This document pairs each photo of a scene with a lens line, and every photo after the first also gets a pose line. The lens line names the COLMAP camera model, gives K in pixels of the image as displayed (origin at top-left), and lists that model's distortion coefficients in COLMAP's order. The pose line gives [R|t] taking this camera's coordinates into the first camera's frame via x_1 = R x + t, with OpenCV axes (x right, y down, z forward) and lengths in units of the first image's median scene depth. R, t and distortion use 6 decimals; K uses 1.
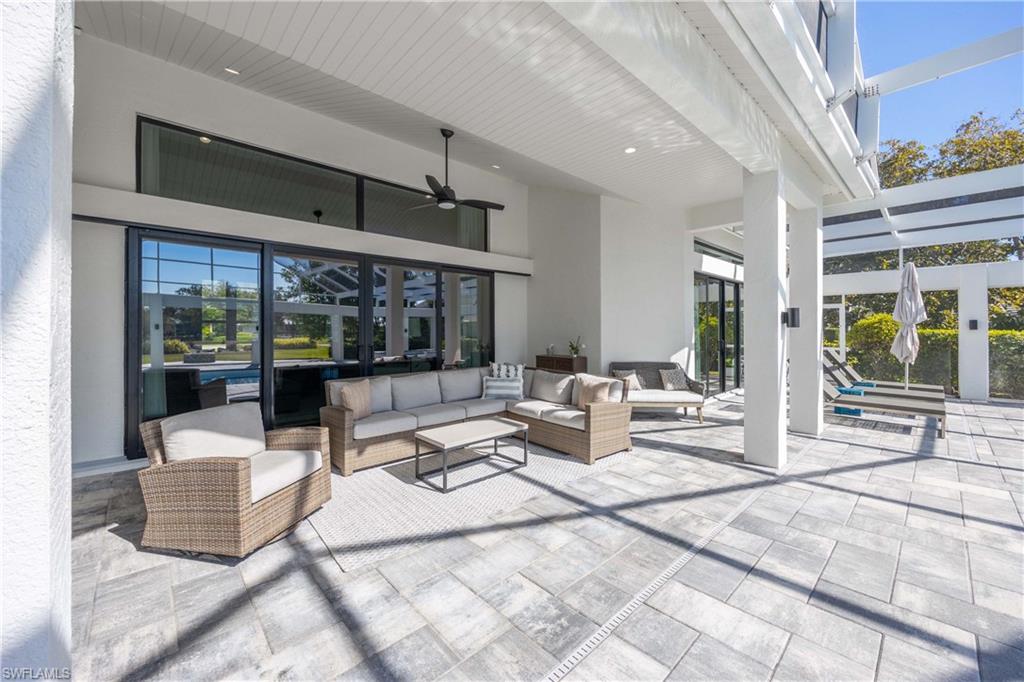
lens RADIAL K [[401.0, 0, 515.5], [0, 401.0, 327.5], [0, 0, 1]] dist [0.000866, -0.000734]
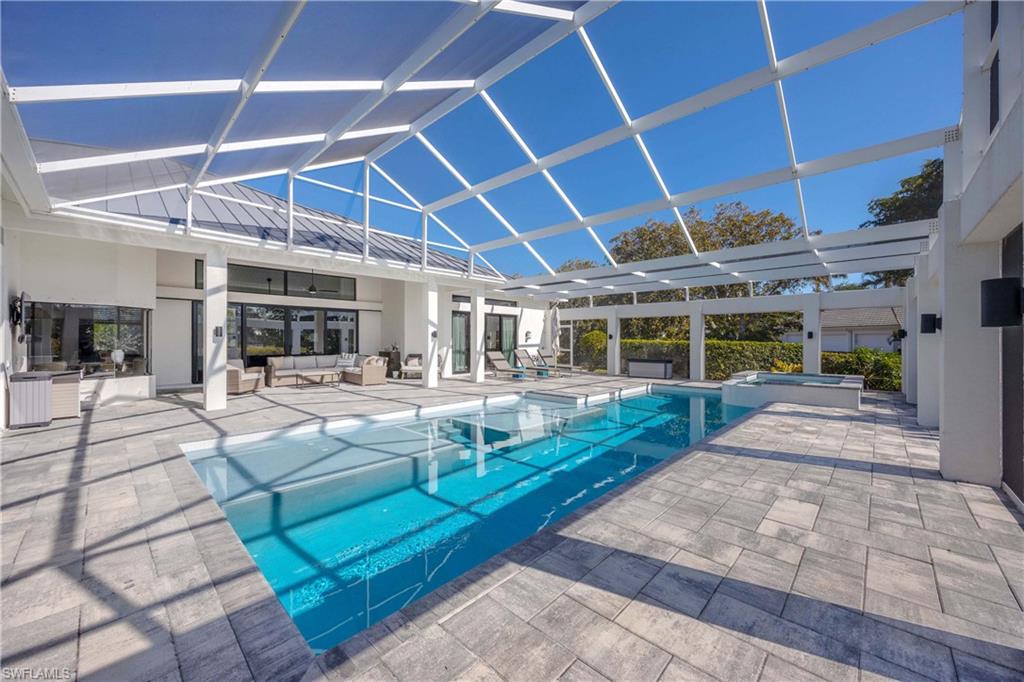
lens RADIAL K [[401.0, 0, 512.1], [0, 401.0, 341.4], [0, 0, 1]] dist [0.000866, -0.000734]
pose [[0.999085, 0.000819, 0.042762, 0.860567], [-0.001146, 0.999970, 0.007610, 0.002538], [-0.042754, -0.007652, 0.999056, -1.435338]]
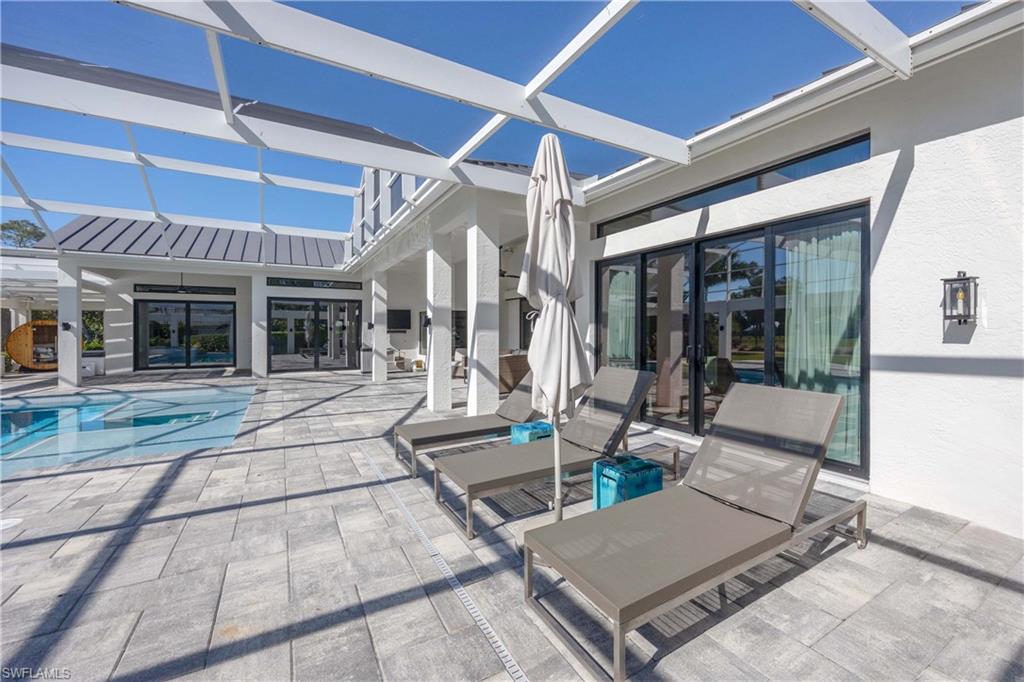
lens RADIAL K [[401.0, 0, 509.5], [0, 401.0, 336.7], [0, 0, 1]] dist [0.000866, -0.000734]
pose [[-0.232092, 0.007584, -0.972664, 1.714287], [-0.002599, 0.999961, 0.008417, 0.010580], [0.972690, 0.004481, -0.232064, 1.357465]]
